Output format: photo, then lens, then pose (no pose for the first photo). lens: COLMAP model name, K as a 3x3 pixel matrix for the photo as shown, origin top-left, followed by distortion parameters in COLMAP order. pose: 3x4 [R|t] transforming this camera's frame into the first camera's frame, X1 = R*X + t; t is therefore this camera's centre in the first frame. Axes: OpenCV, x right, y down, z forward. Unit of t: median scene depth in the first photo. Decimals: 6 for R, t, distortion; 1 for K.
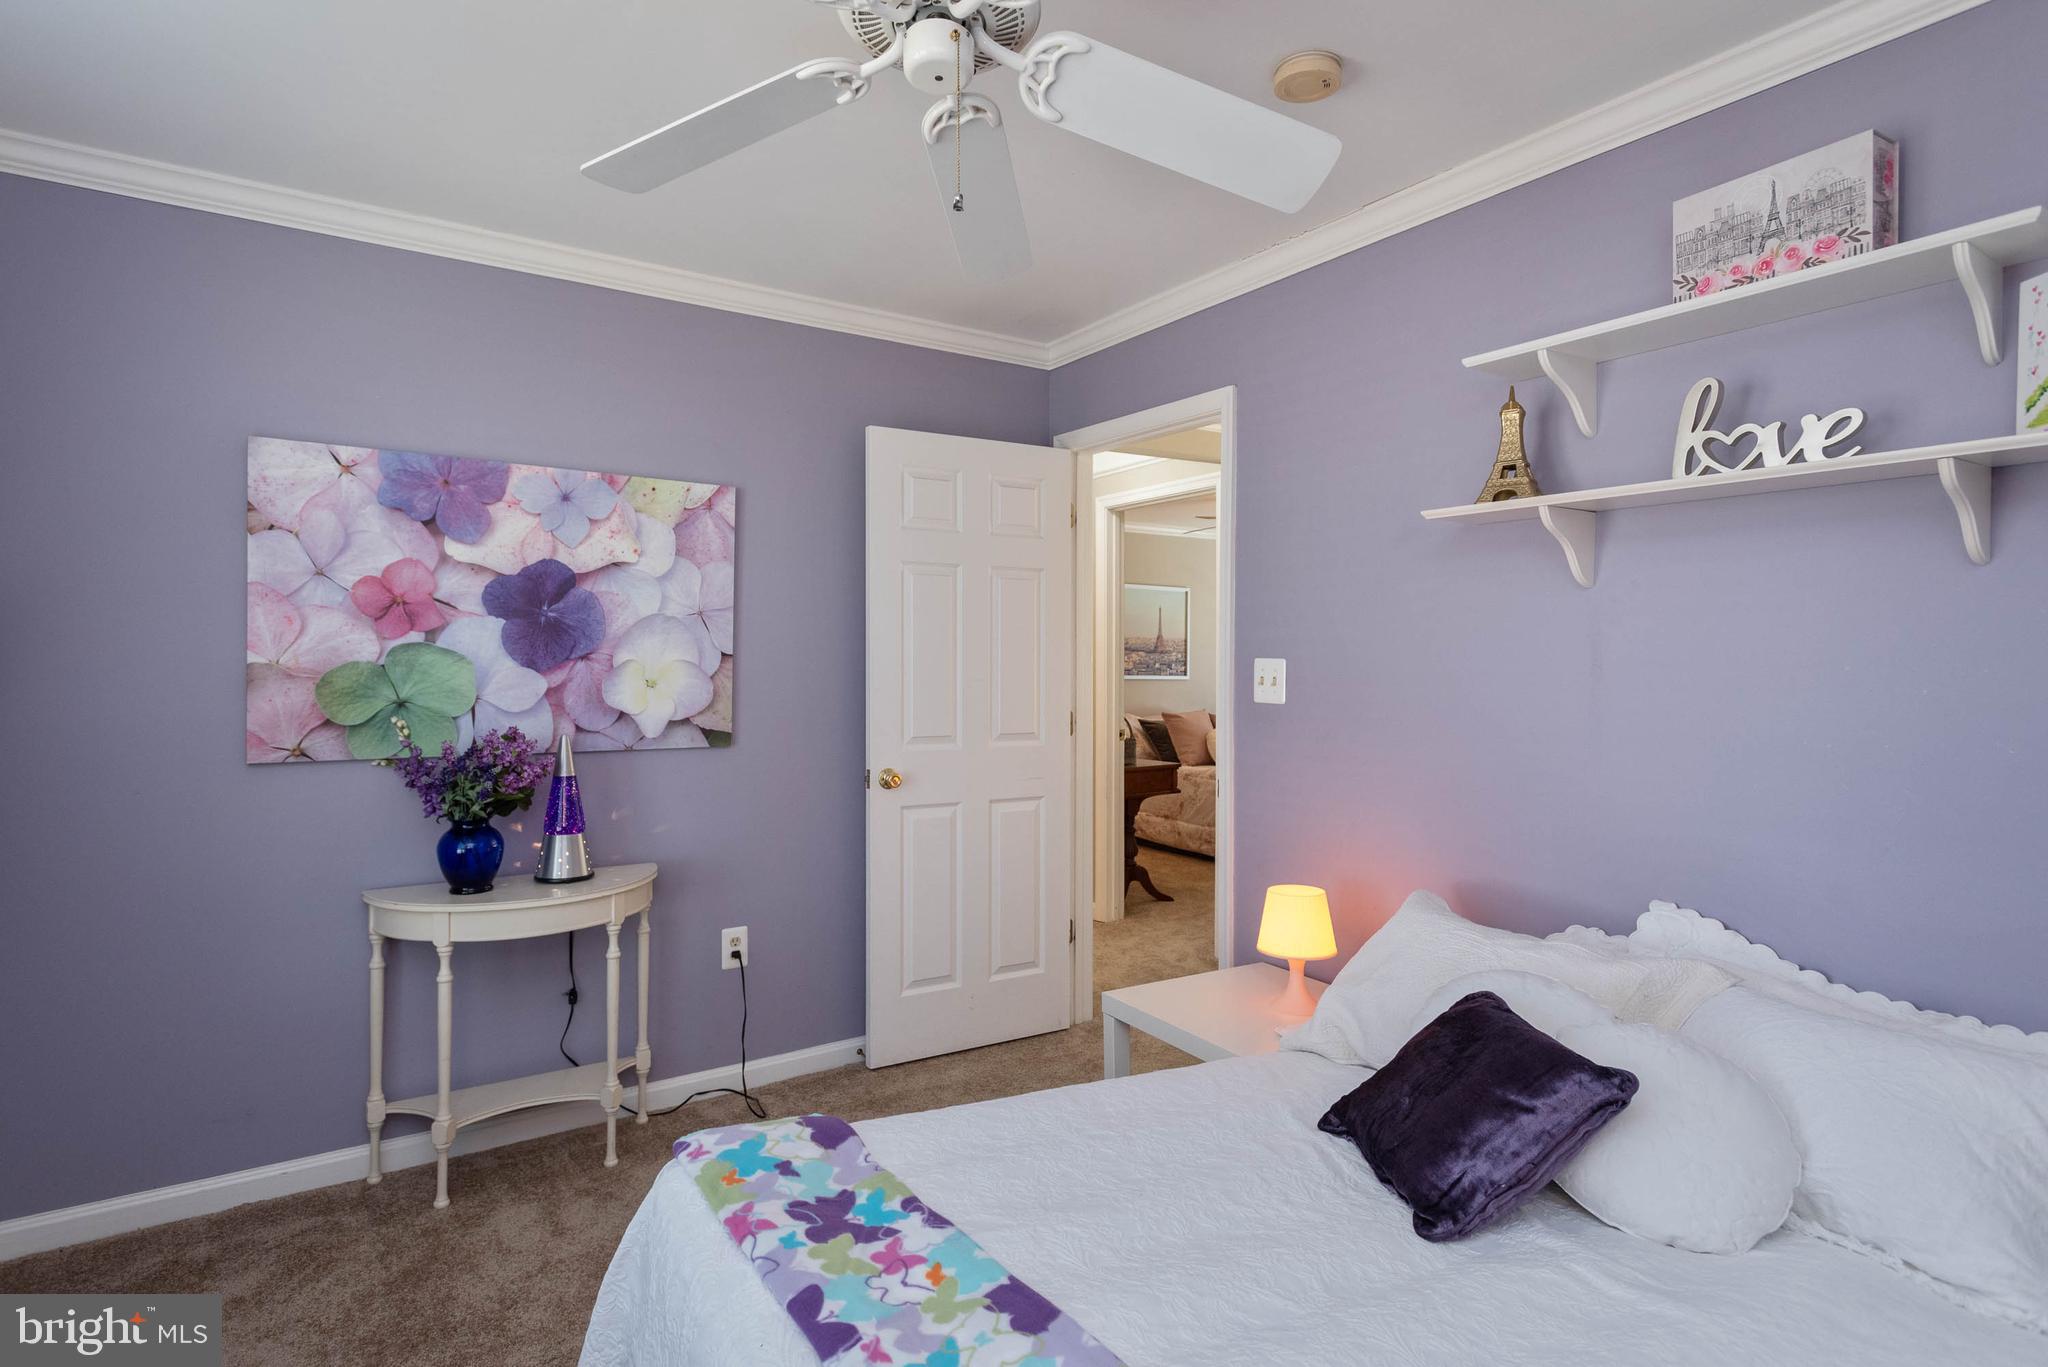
lens RADIAL K [[1073.8, 0, 1015.8], [0, 1073.8, 674.4], [0, 0, 1]] dist [0.017858, -0.002460]
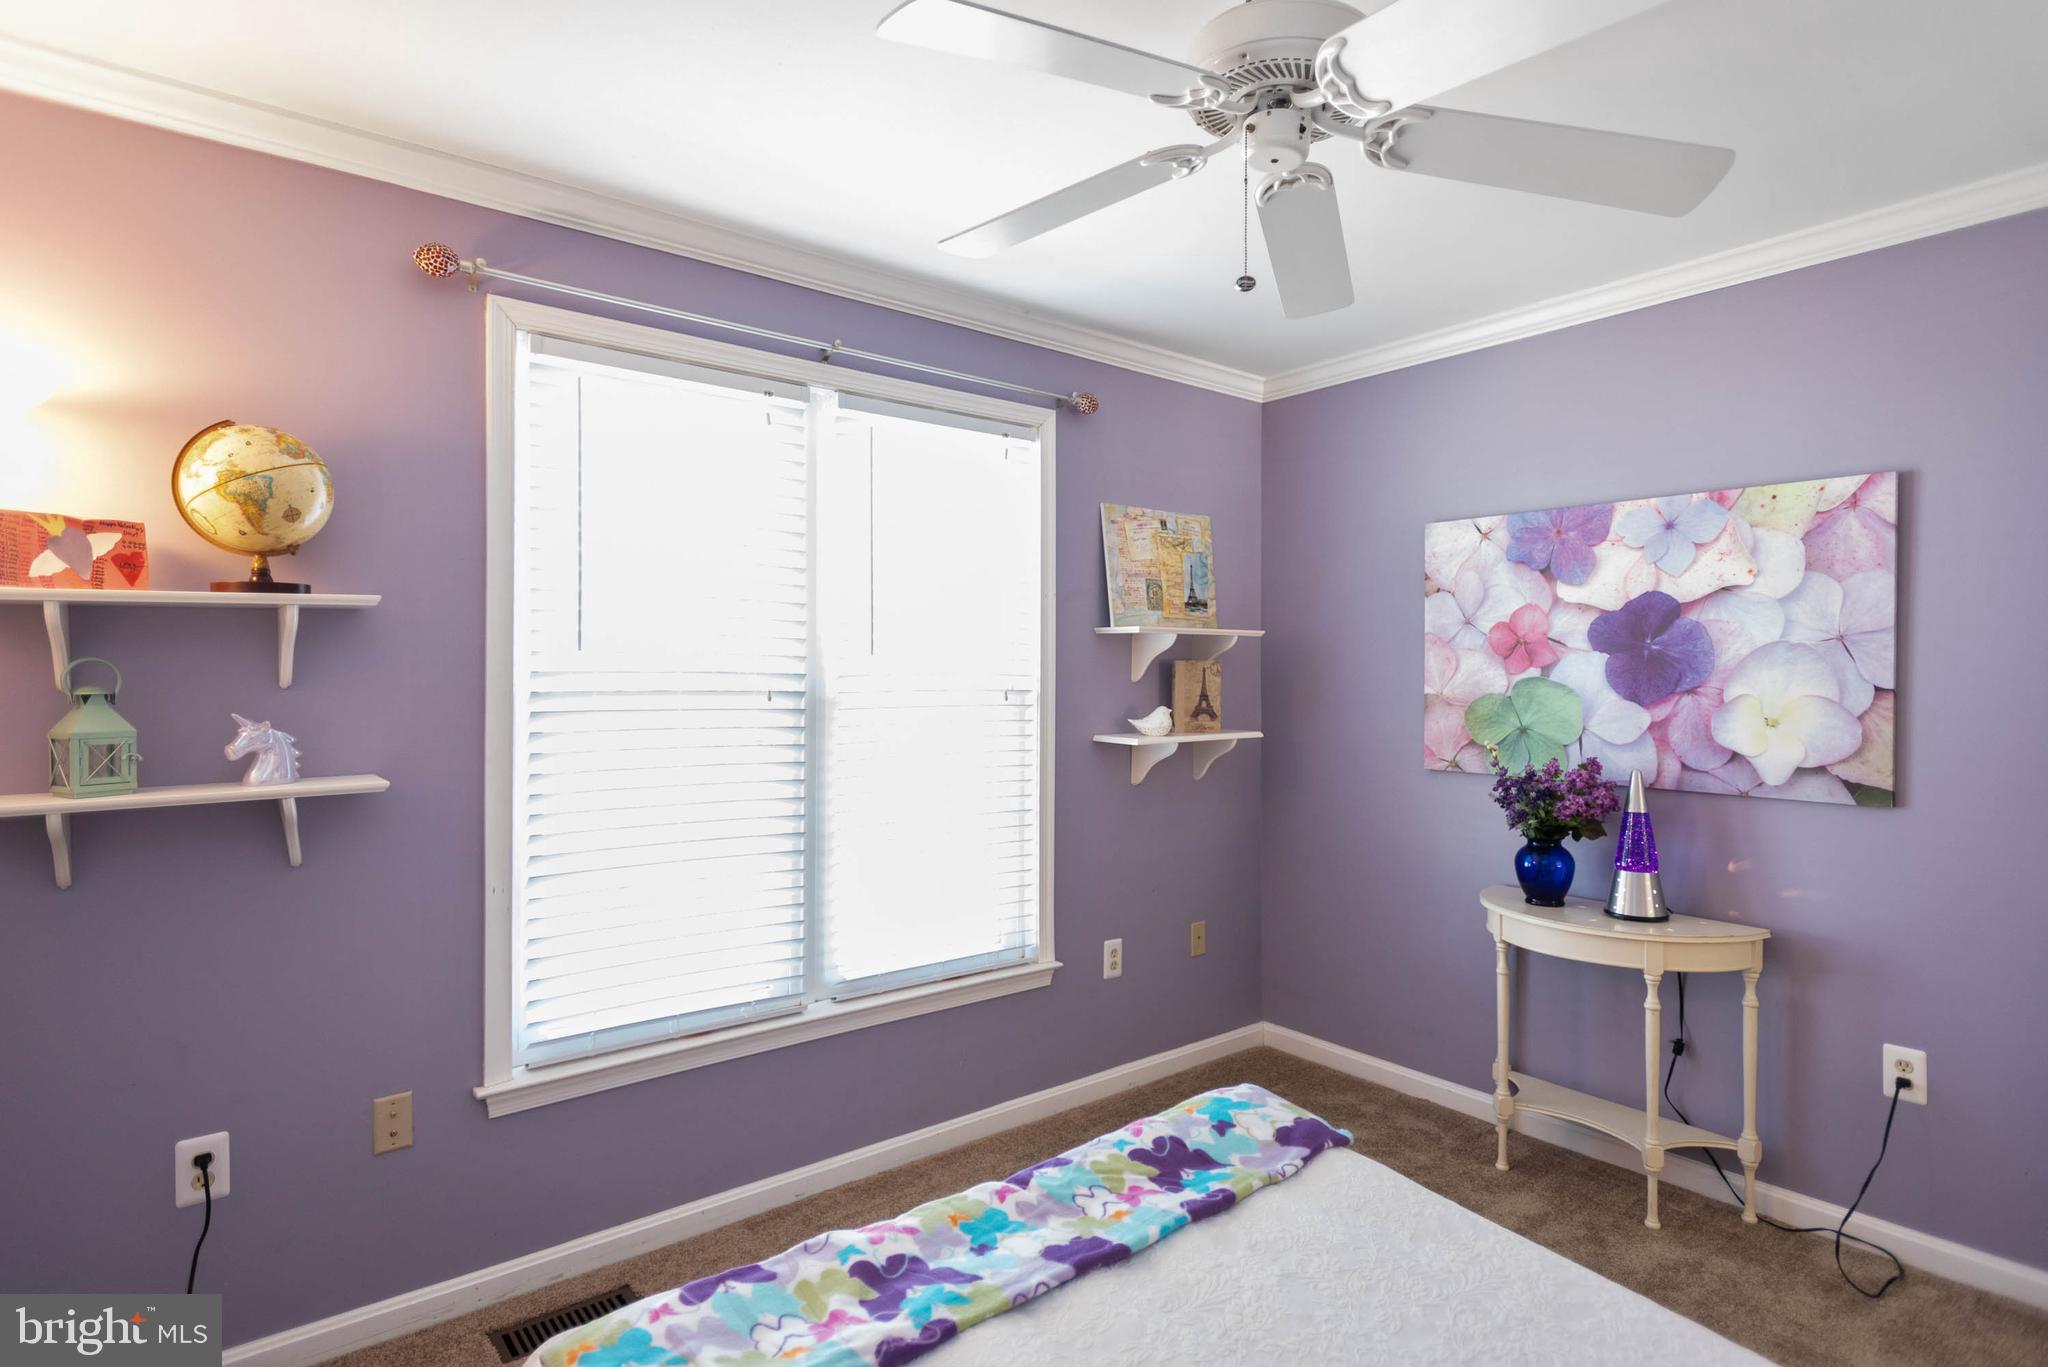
lens RADIAL K [[1073.8, 0, 1031.9], [0, 1073.8, 684.3], [0, 0, 1]] dist [0.017858, -0.002460]
pose [[0.093765, 0.006809, -0.995571, 0.511538], [-0.011471, 0.999918, 0.005758, -0.021877], [0.995528, 0.010880, 0.093835, 0.354675]]
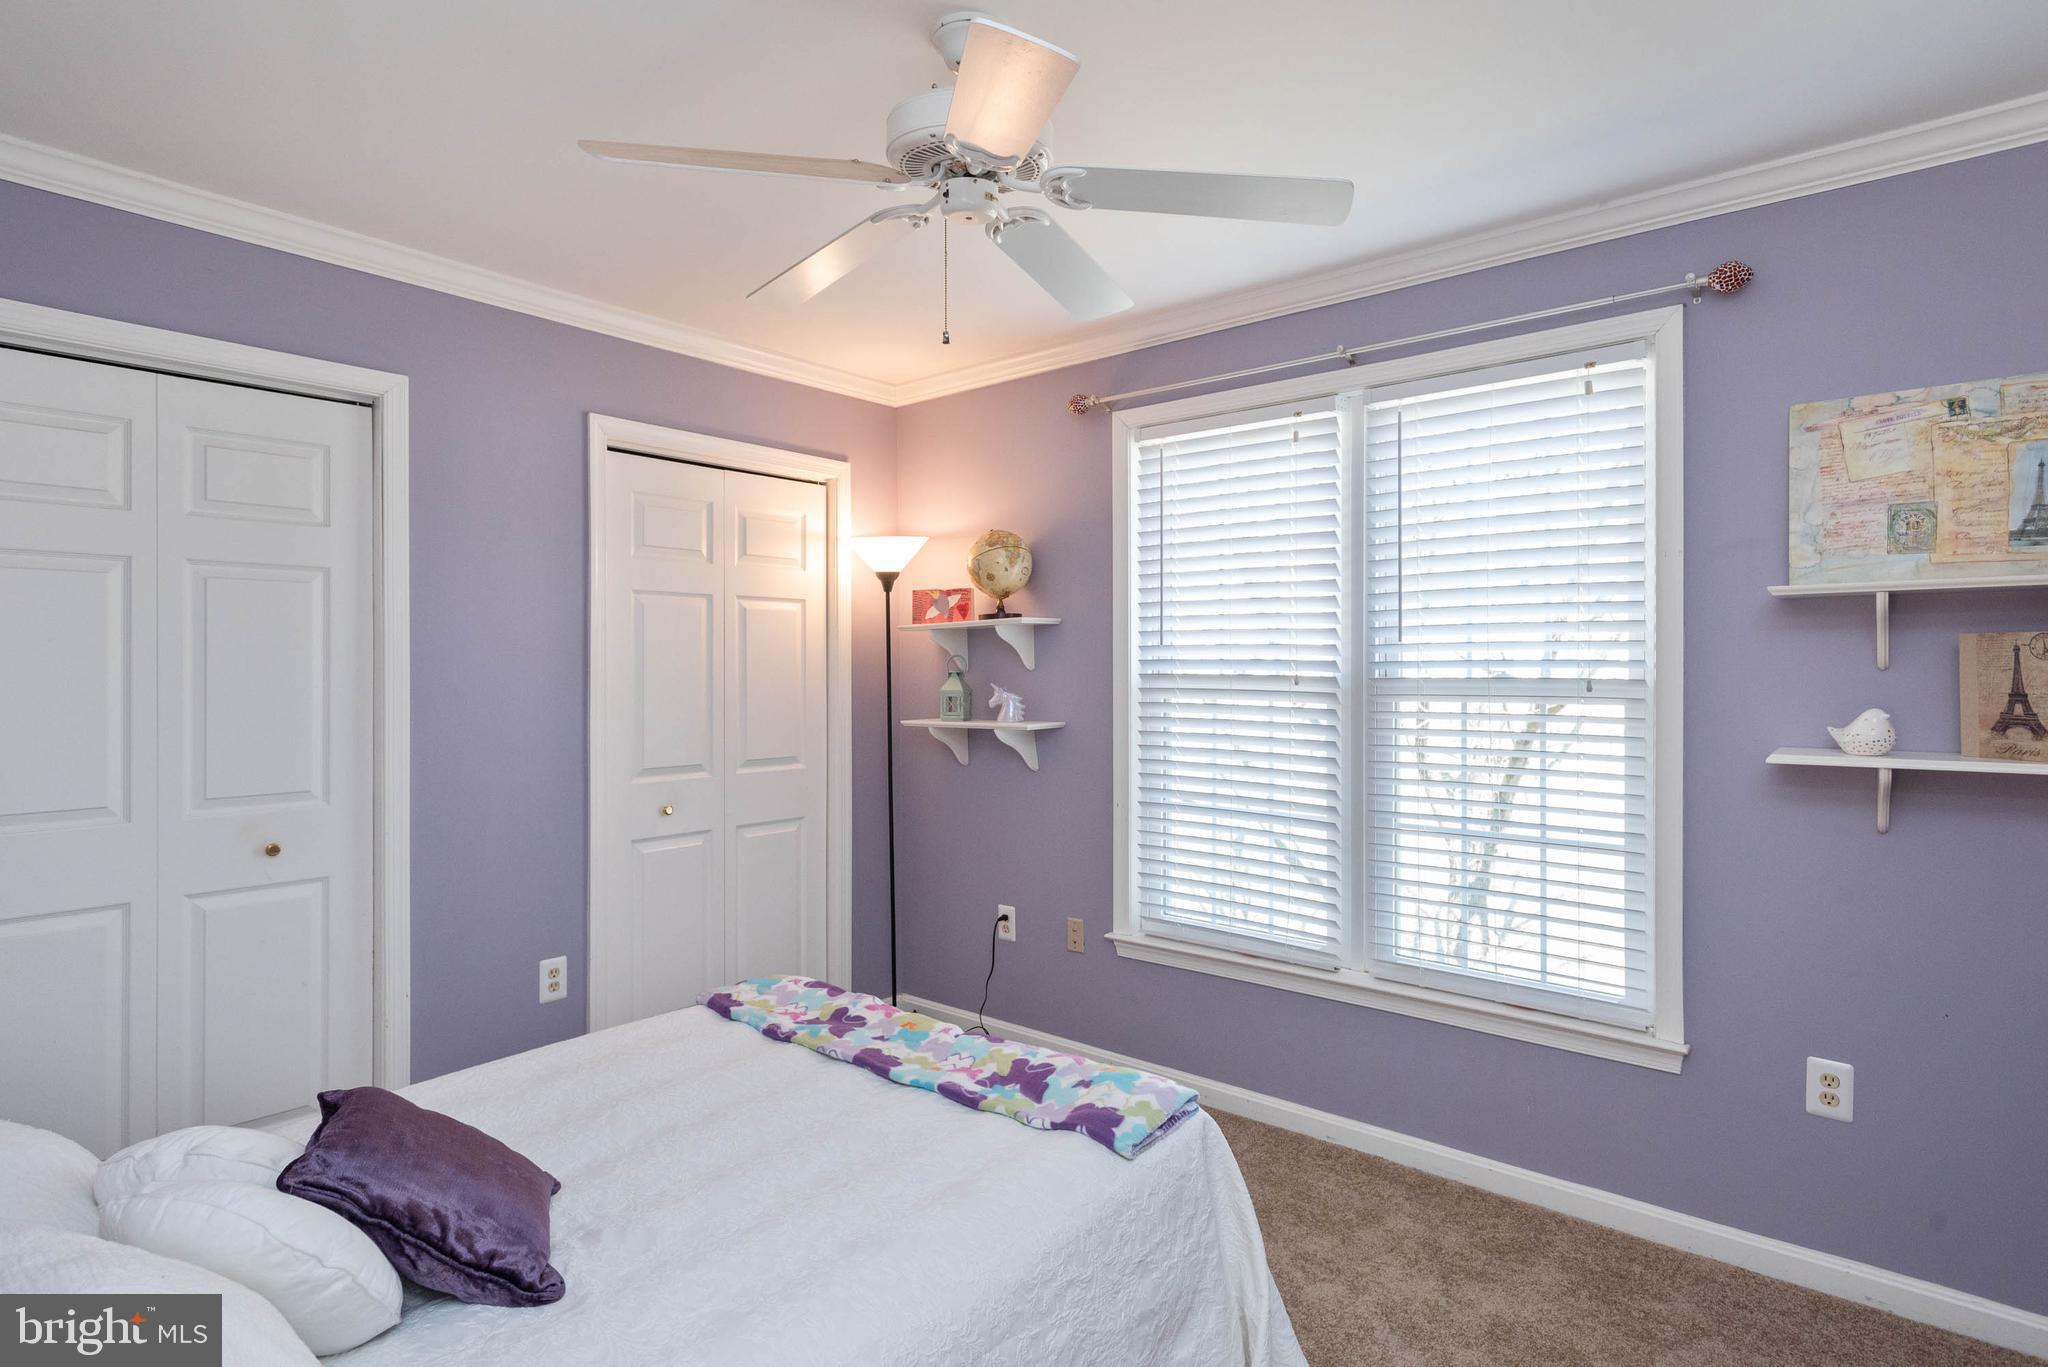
lens RADIAL K [[1073.8, 0, 1017.5], [0, 1073.8, 670.9], [0, 0, 1]] dist [0.017858, -0.002460]
pose [[-0.958718, 0.003128, -0.284340, 0.120827], [-0.001585, 0.999865, 0.016345, -0.029710], [0.284353, 0.016121, -0.958584, 1.167250]]
